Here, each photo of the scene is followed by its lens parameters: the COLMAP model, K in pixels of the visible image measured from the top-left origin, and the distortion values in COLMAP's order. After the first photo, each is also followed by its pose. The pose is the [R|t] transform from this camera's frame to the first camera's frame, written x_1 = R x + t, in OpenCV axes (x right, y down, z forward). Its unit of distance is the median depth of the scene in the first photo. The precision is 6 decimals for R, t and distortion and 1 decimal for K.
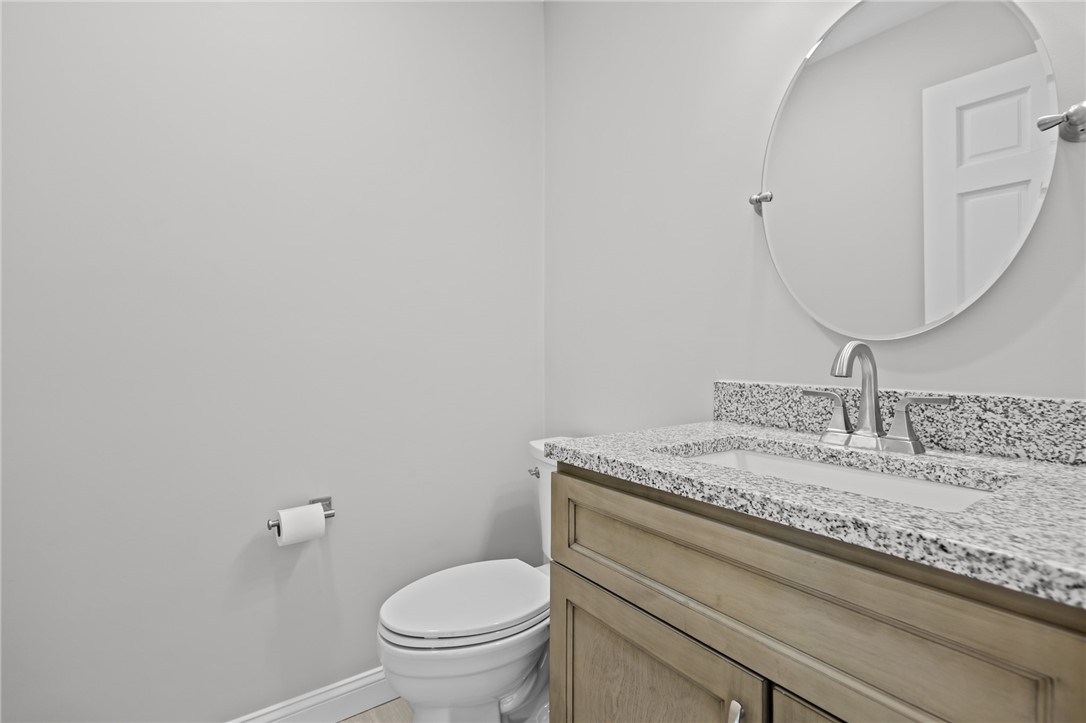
lens RADIAL K [[518.0, 0, 542.5], [0, 518.0, 356.7], [0, 0, 1]] dist [0.005130, -0.000367]
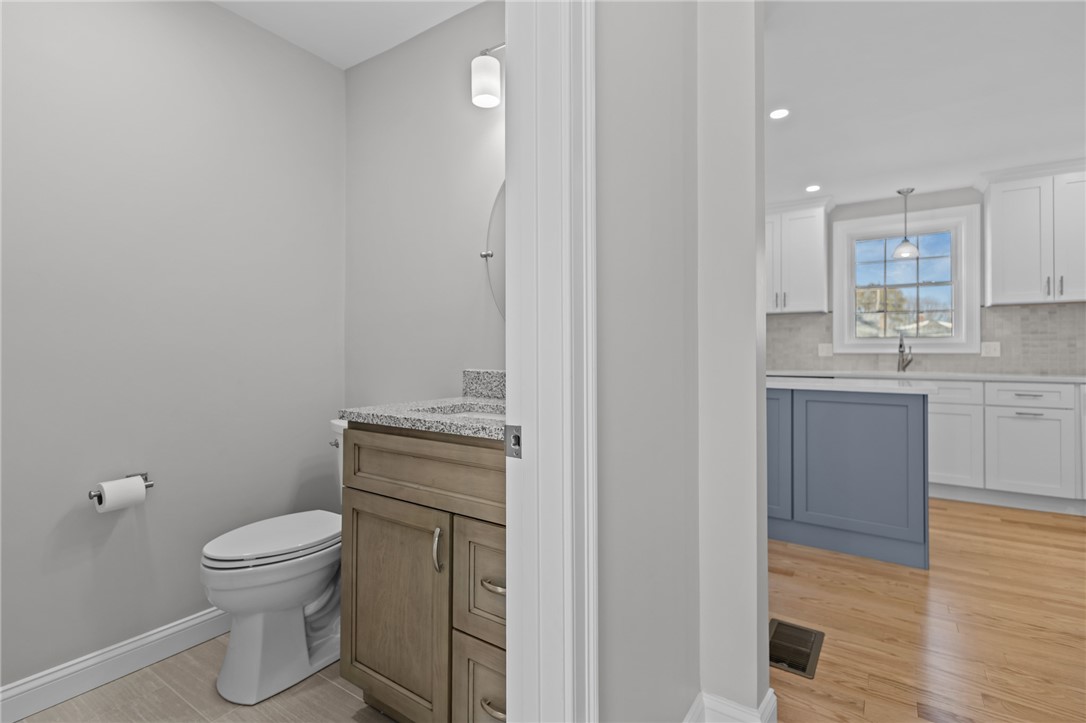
lens RADIAL K [[518.0, 0, 541.4], [0, 518.0, 344.0], [0, 0, 1]] dist [0.005130, -0.000367]
pose [[0.938553, 0.007578, 0.345052, 0.037289], [-0.001463, 0.999837, -0.017981, -0.002113], [-0.345132, 0.016371, 0.938411, -0.683995]]
